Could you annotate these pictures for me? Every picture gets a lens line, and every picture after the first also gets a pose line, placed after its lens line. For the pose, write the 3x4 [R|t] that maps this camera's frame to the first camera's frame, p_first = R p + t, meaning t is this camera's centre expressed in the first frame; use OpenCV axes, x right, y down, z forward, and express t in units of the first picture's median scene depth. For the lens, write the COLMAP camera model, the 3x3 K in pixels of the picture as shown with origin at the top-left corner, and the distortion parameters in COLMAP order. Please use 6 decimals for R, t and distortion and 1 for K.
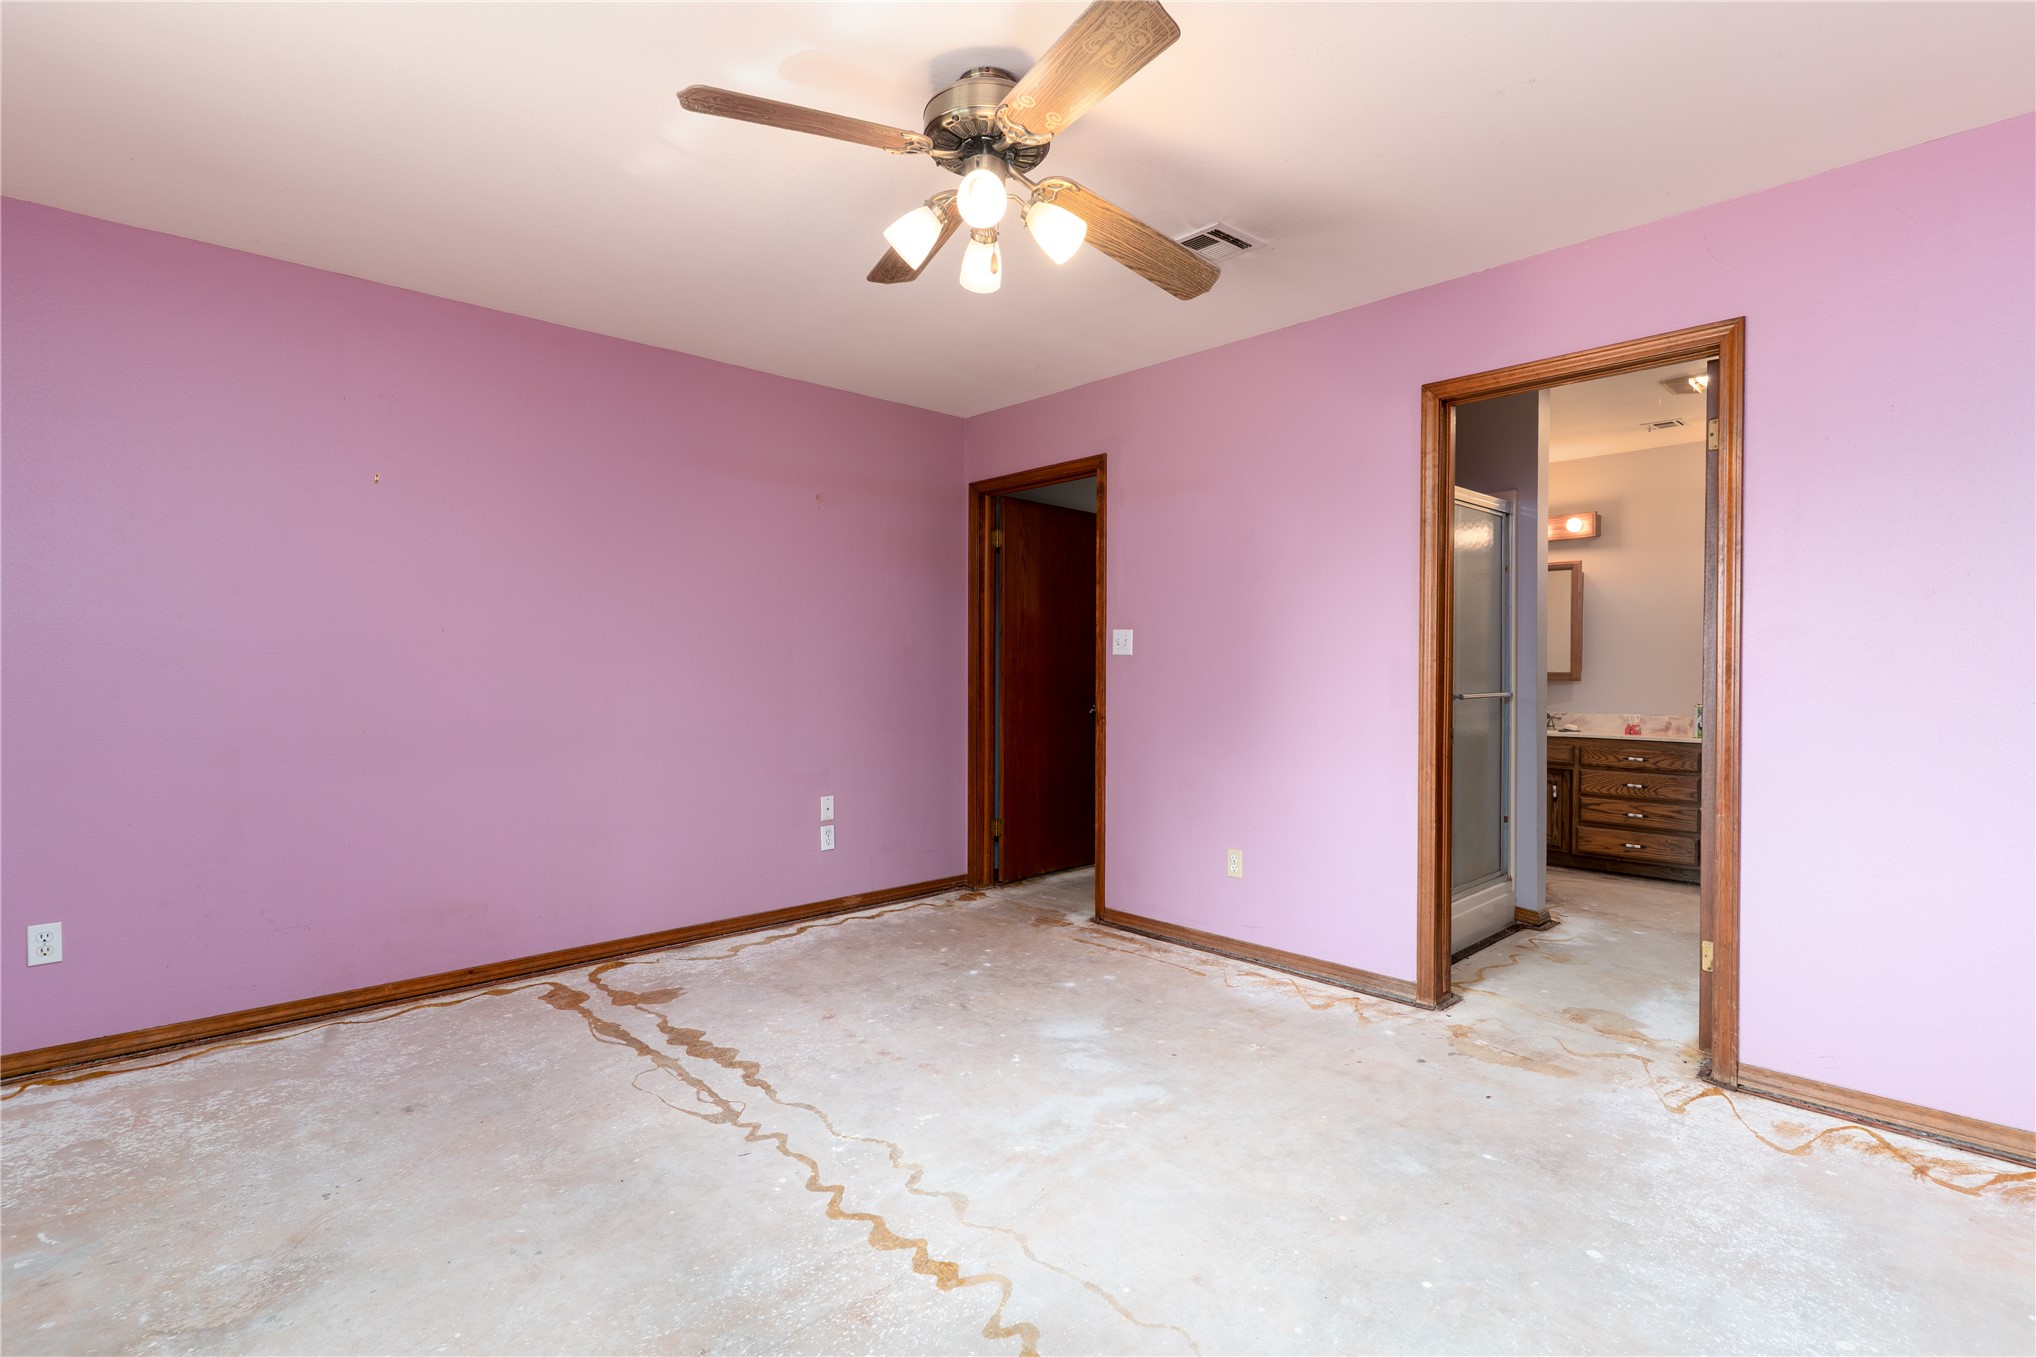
lens RADIAL K [[959.1, 0, 1018.0], [0, 959.1, 678.5], [0, 0, 1]] dist [-0.000899, -0.000387]
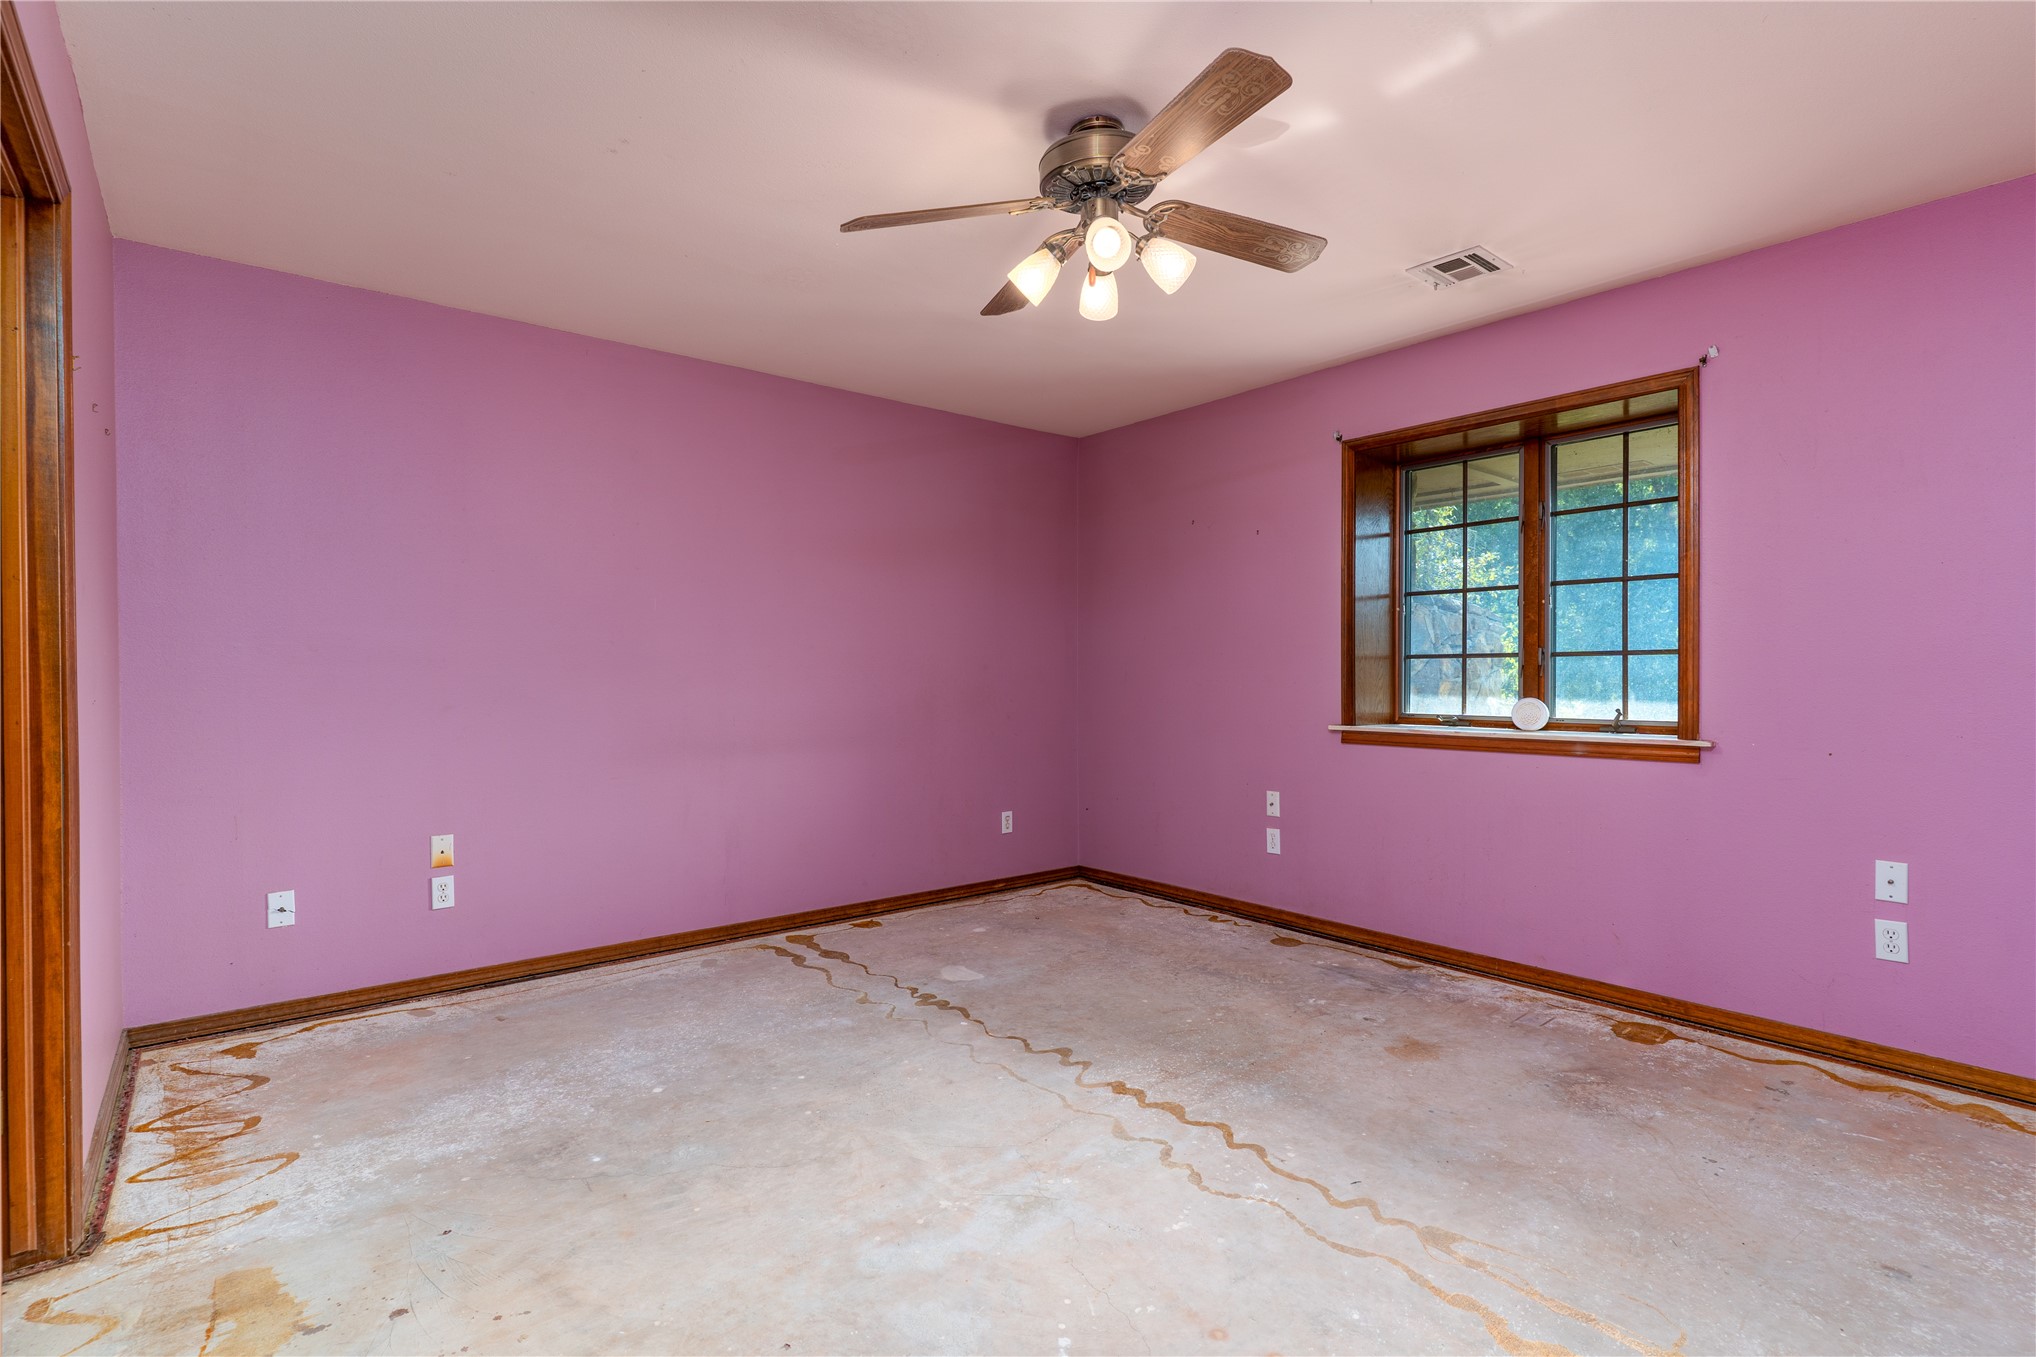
lens RADIAL K [[959.1, 0, 1018.0], [0, 959.1, 678.5], [0, 0, 1]] dist [-0.000899, -0.000387]
pose [[-0.997405, -0.000384, 0.071994, -0.020673], [0.000417, 0.999938, 0.011104, -0.014098], [-0.071994, 0.011105, -0.997343, 2.055457]]
